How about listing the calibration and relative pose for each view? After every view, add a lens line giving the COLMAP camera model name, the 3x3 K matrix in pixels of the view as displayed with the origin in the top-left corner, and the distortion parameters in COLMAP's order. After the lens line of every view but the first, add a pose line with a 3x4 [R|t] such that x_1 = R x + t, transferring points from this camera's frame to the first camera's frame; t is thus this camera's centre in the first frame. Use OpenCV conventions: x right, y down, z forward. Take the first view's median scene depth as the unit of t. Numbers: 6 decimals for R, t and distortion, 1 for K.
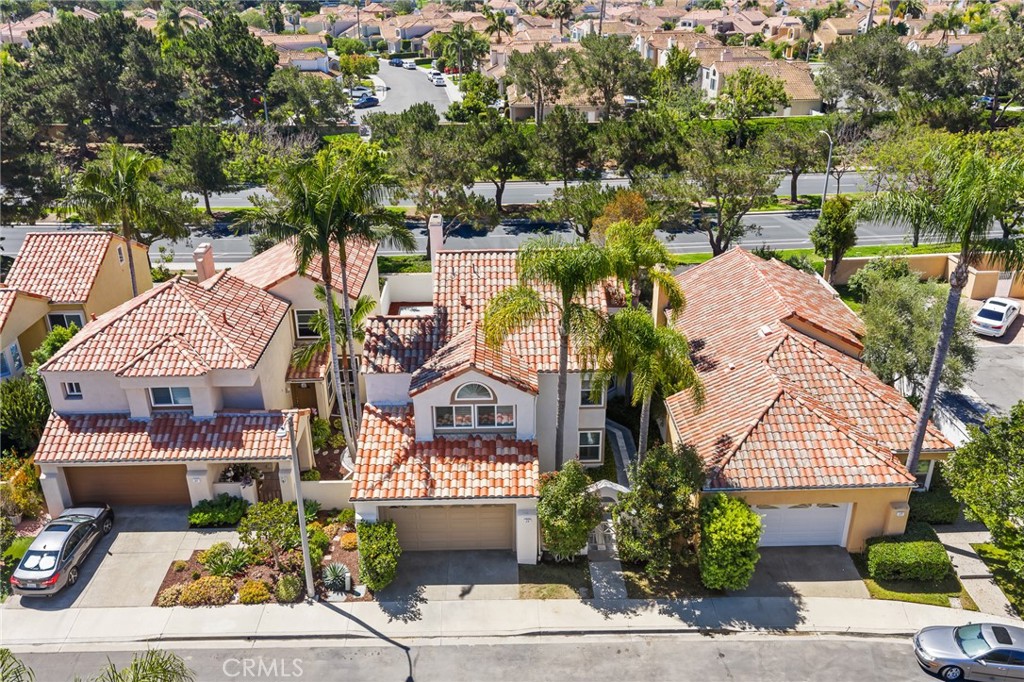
lens RADIAL K [[852.8, 0, 512.0], [0, 852.8, 341.0], [0, 0, 1]] dist [-0.010095, -0.010547]
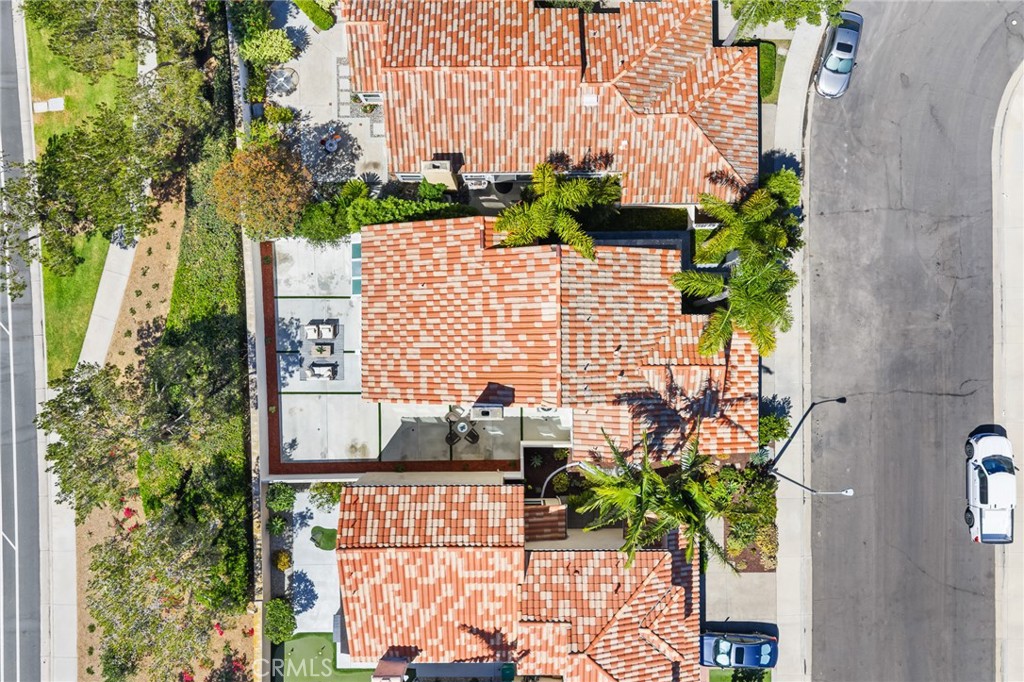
lens RADIAL K [[852.8, 0, 512.0], [0, 852.8, 341.0], [0, 0, 1]] dist [-0.010095, -0.010547]
pose [[0.023549, -0.999722, 0.001059, -0.014946], [0.424949, 0.010969, 0.905151, -1.239271], [-0.904911, -0.020865, 0.425089, 0.746478]]
